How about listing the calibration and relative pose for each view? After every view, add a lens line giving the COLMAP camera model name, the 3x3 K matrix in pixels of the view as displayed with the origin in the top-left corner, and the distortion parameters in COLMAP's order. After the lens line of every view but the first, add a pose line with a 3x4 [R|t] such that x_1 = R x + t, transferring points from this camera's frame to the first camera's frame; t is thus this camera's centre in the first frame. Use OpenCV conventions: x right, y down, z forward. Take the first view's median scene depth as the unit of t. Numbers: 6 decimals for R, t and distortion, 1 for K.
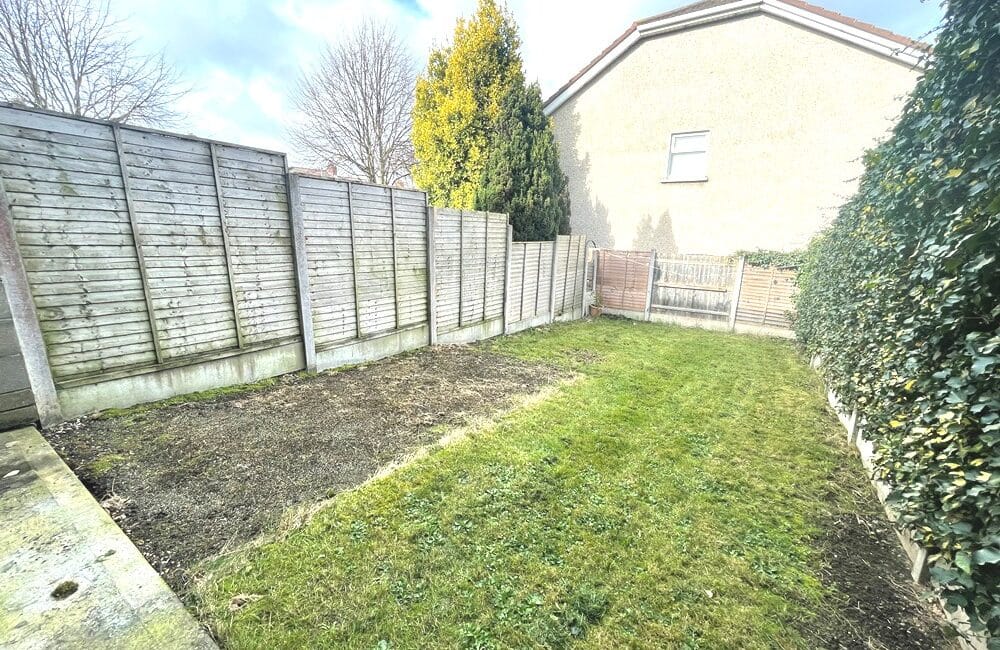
lens RADIAL K [[406.2, 0, 497.4], [0, 406.2, 323.7], [0, 0, 1]] dist [0.000528, -0.002770]
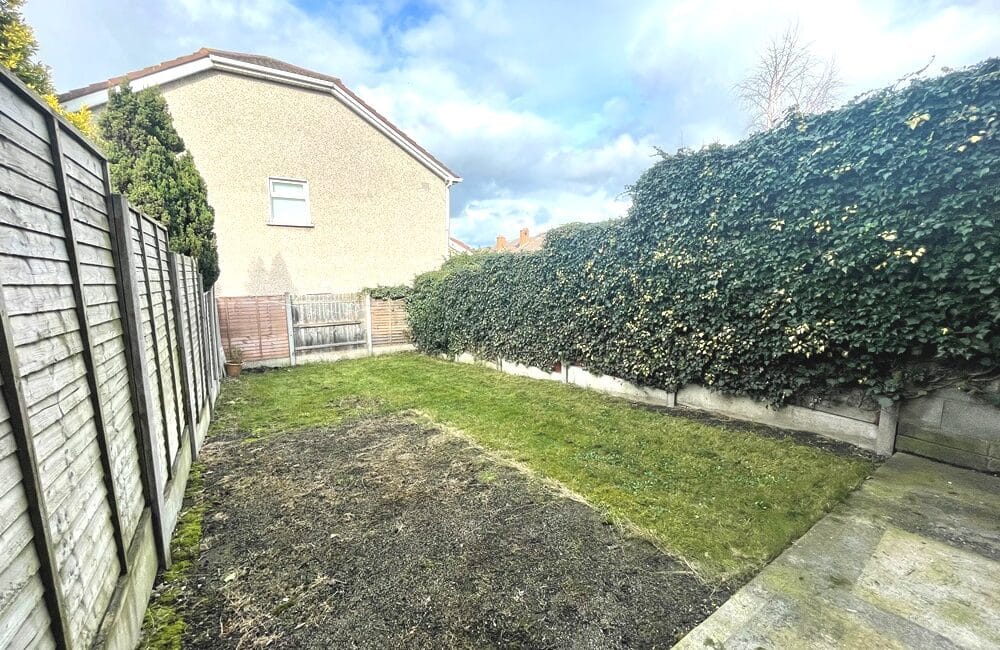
lens RADIAL K [[406.2, 0, 498.9], [0, 406.2, 323.3], [0, 0, 1]] dist [0.000528, -0.002770]
pose [[0.391496, -0.142665, 0.909053, -0.320945], [0.221696, 0.973431, 0.057292, -0.053610], [-0.893074, 0.179104, 0.412723, 0.154692]]
